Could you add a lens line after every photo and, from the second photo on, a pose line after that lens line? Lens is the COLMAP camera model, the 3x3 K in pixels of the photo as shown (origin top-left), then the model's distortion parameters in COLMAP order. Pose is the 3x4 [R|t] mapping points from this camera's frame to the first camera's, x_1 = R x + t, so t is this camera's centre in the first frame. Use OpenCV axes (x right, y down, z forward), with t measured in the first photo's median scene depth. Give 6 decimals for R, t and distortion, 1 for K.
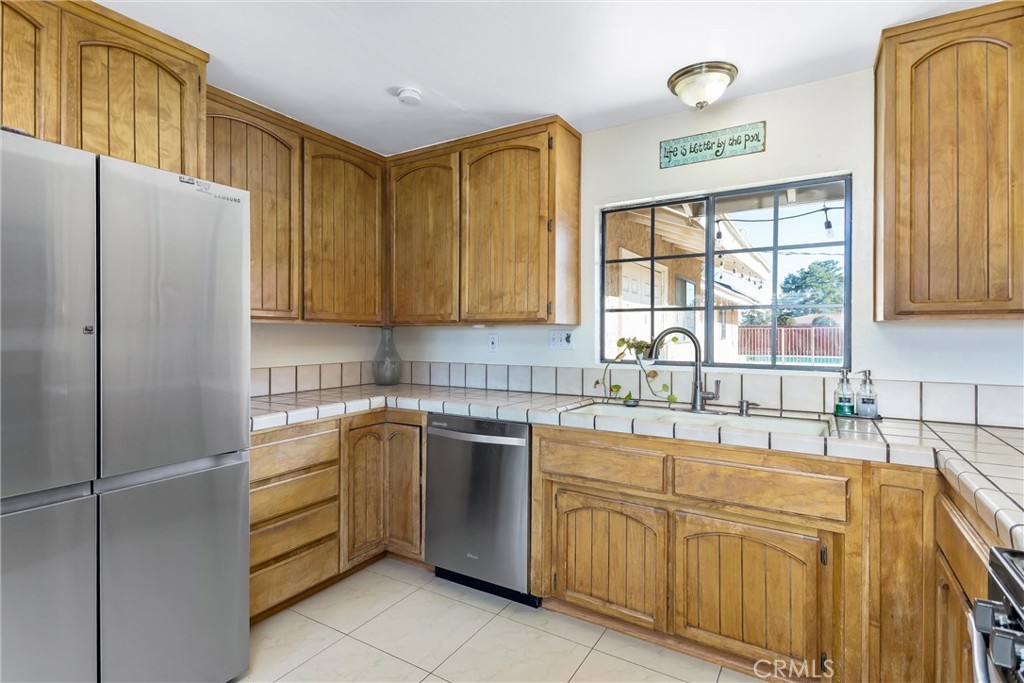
lens RADIAL K [[497.3, 0, 498.4], [0, 497.3, 332.7], [0, 0, 1]] dist [0.000834, -0.000015]
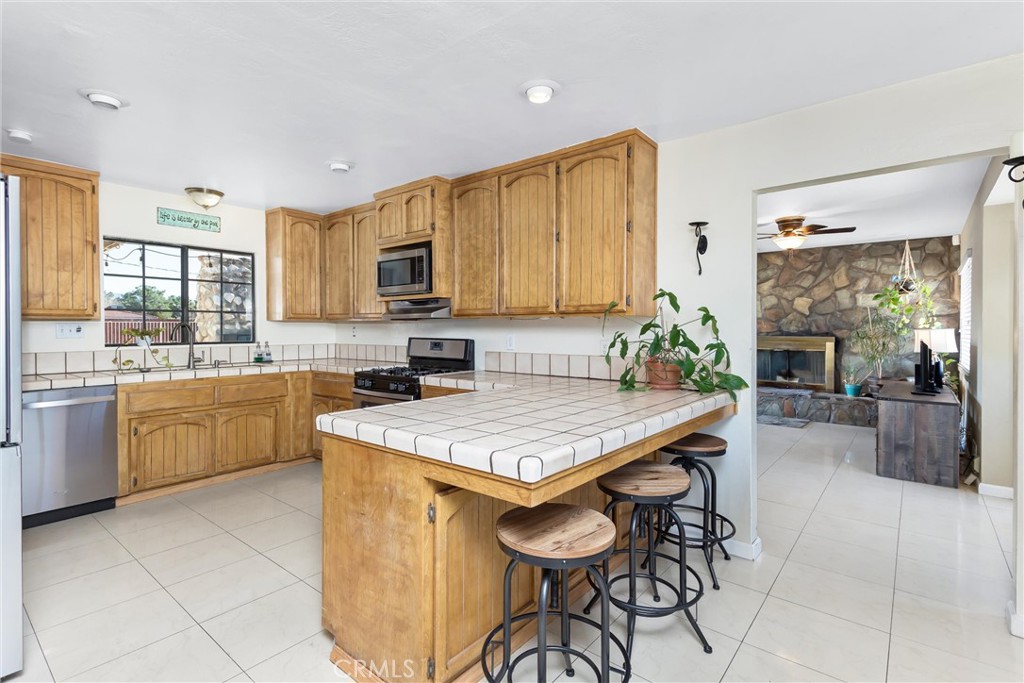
lens RADIAL K [[497.3, 0, 498.4], [0, 497.3, 332.7], [0, 0, 1]] dist [0.000834, -0.000015]
pose [[0.138622, -0.010464, 0.990290, -1.281914], [0.000519, 0.999945, 0.010493, 0.008439], [-0.990345, -0.000940, 0.138619, -0.363701]]
